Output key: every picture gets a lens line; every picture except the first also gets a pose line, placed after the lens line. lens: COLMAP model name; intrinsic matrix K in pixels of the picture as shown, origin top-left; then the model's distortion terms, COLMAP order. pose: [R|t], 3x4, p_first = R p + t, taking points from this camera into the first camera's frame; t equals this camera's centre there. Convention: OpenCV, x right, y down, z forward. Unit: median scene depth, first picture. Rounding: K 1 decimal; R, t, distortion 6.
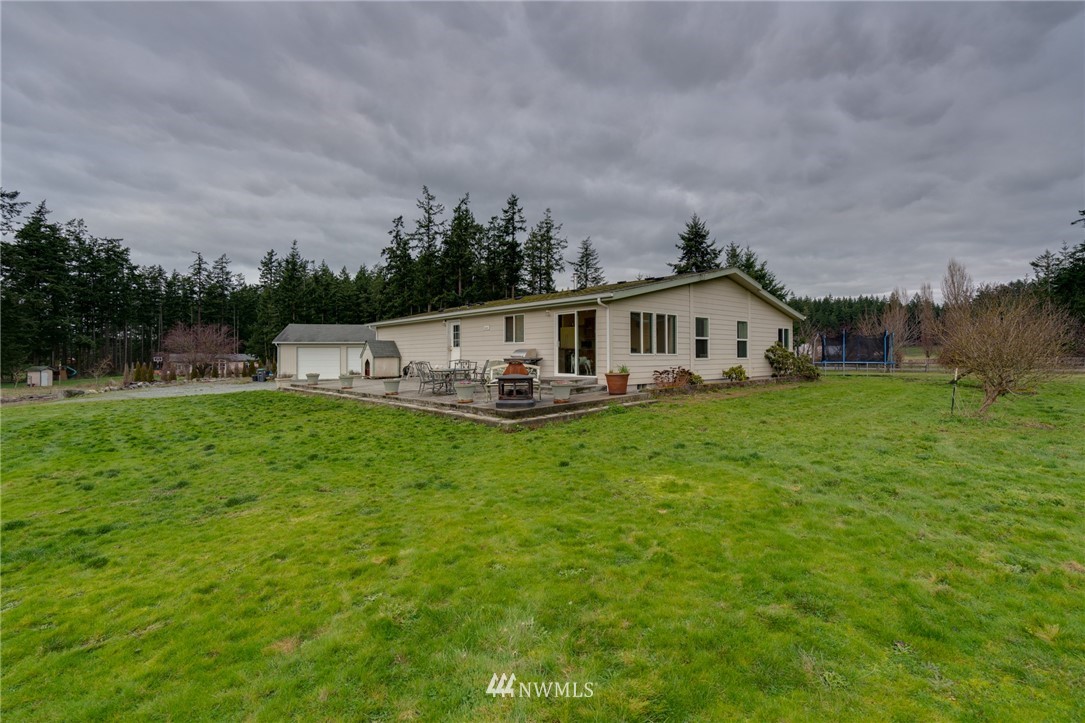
lens RADIAL K [[498.6, 0, 538.0], [0, 498.6, 359.7], [0, 0, 1]] dist [-0.001100, 0.000201]
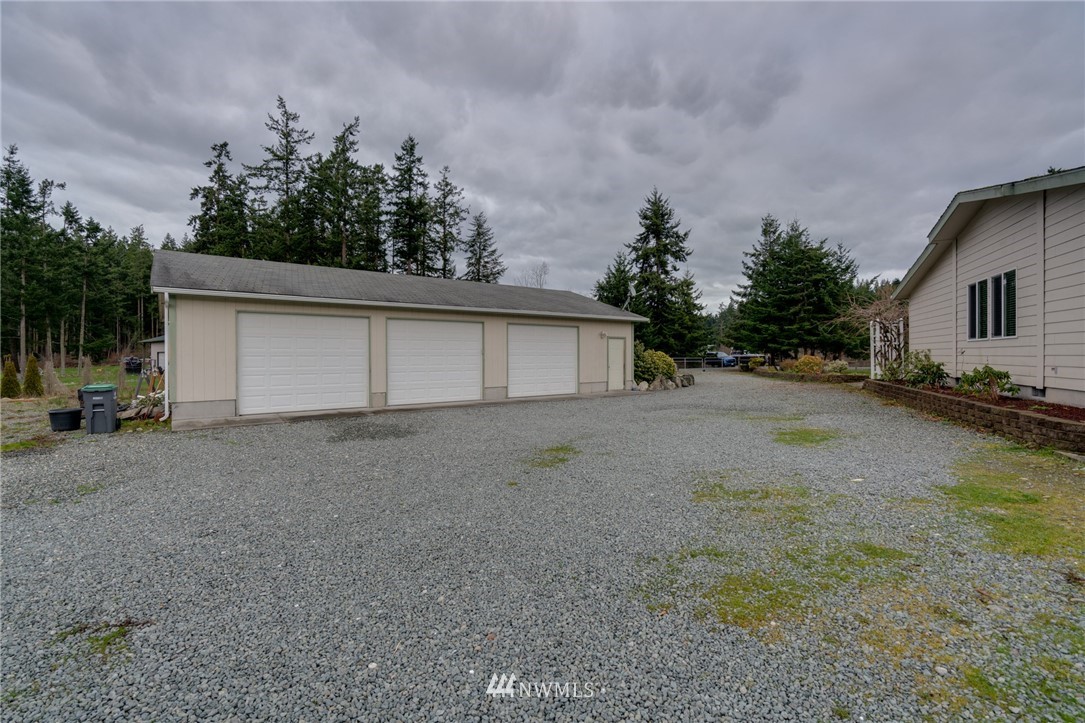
lens RADIAL K [[498.6, 0, 538.0], [0, 498.6, 359.7], [0, 0, 1]] dist [-0.001100, 0.000201]
pose [[0.913574, -0.002964, 0.406661, -0.177418], [0.005482, 0.999972, -0.005027, 0.002380], [-0.406634, 0.006822, 0.913565, 0.253687]]
